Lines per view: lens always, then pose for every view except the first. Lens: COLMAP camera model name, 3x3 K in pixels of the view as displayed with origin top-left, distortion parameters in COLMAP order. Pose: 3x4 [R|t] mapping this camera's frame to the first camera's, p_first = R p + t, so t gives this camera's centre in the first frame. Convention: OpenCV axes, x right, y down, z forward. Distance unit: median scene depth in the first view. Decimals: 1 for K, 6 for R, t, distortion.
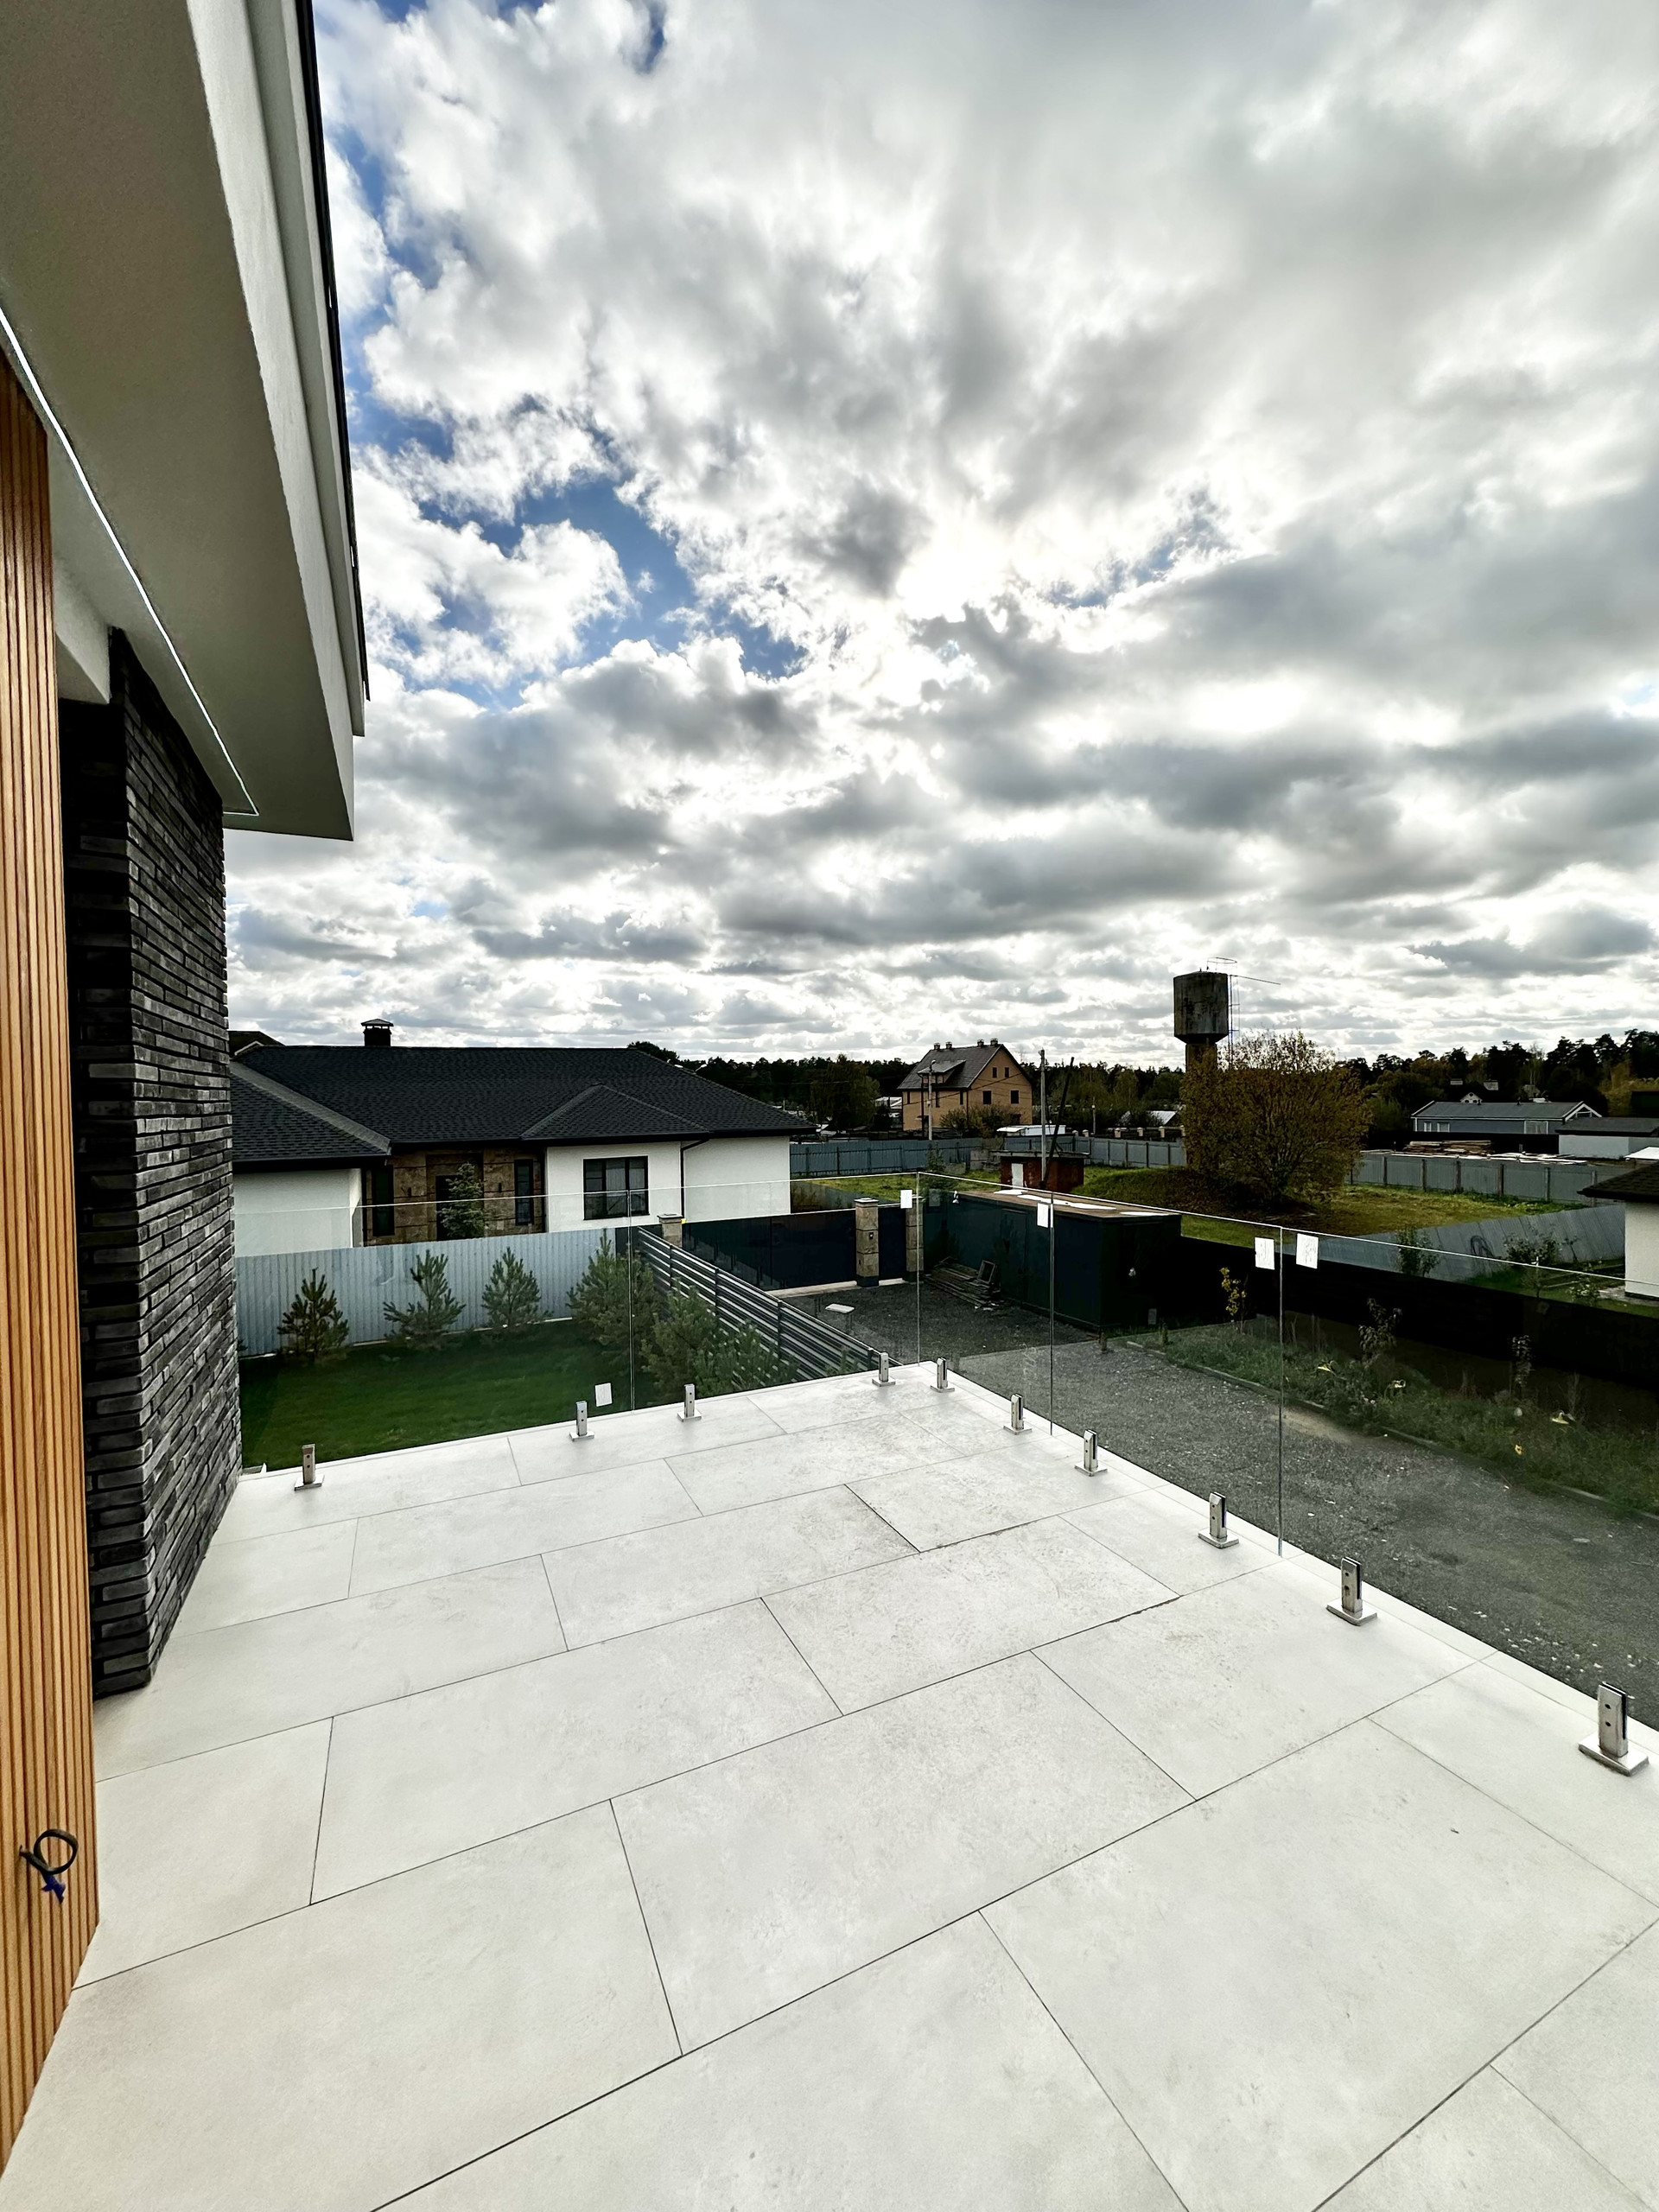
lens RADIAL K [[876.9, 0, 811.0], [0, 876.9, 1103.4], [0, 0, 1]] dist [-0.000932, -0.000353]
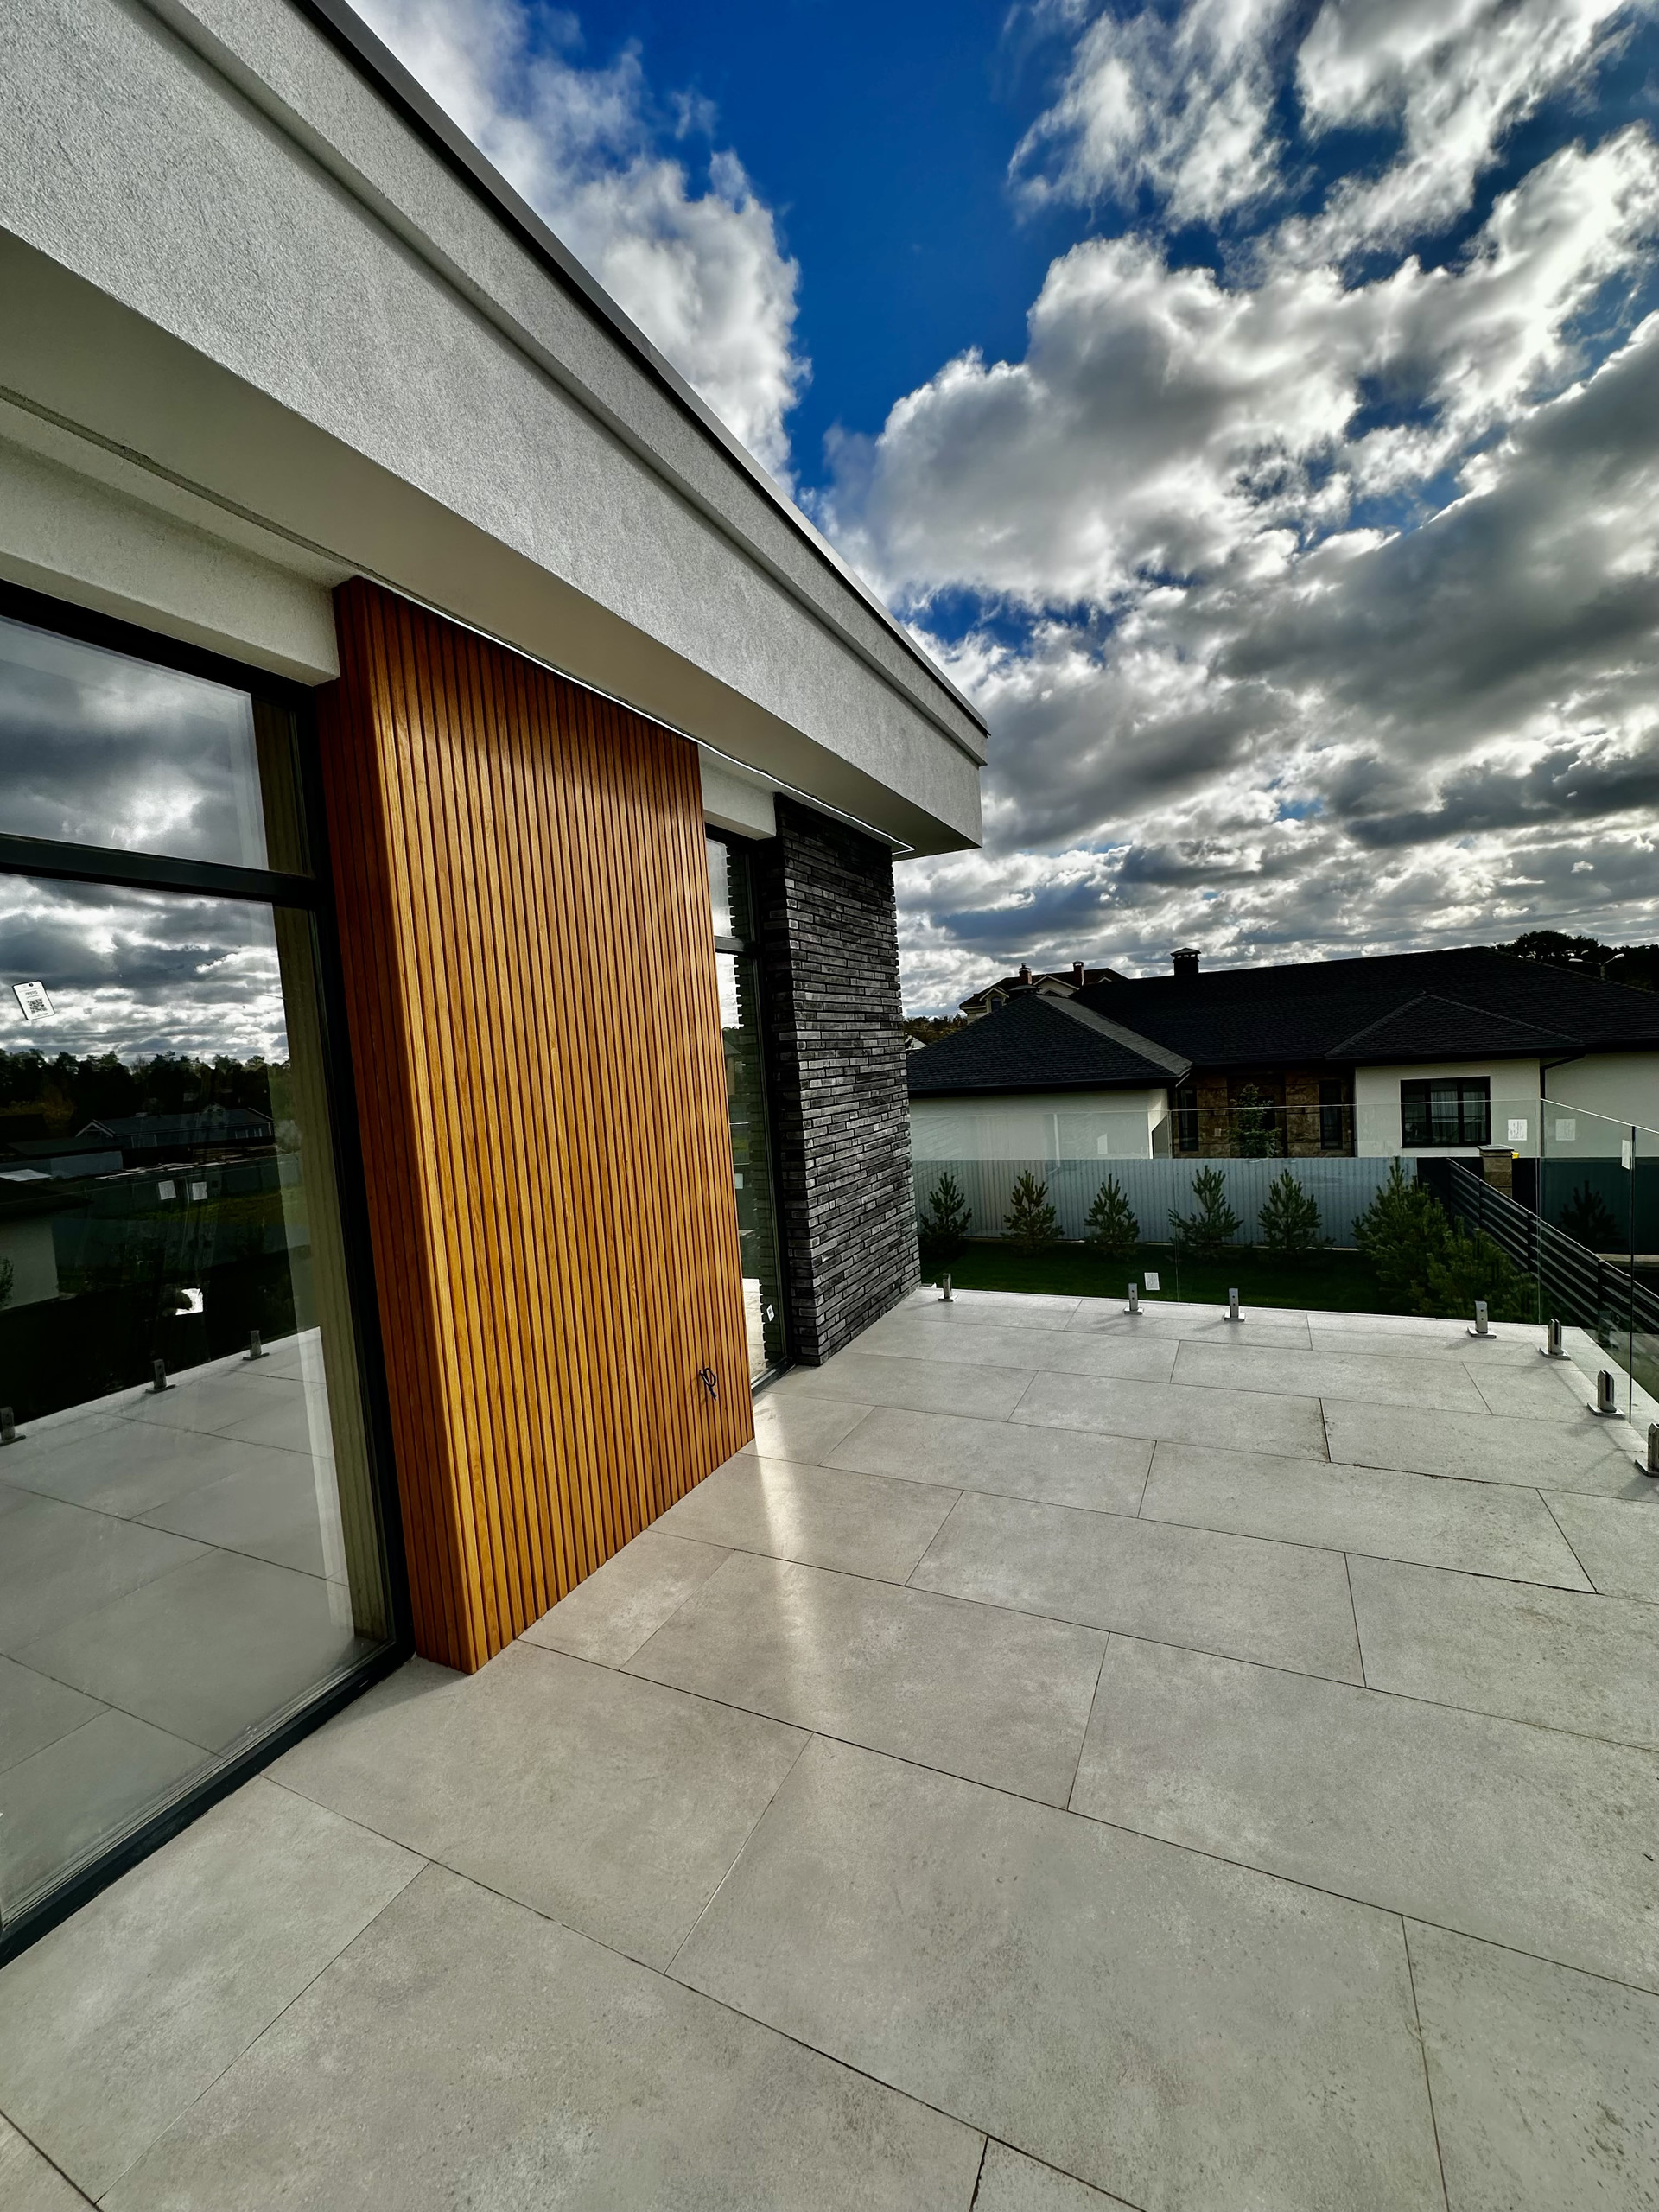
lens RADIAL K [[876.9, 0, 824.3], [0, 876.9, 1107.7], [0, 0, 1]] dist [-0.000932, -0.000353]
pose [[0.620307, 0.023664, -0.784002, 0.306047], [0.051448, 0.996165, 0.070774, -0.005991], [0.782670, -0.084237, 0.616711, -0.040946]]
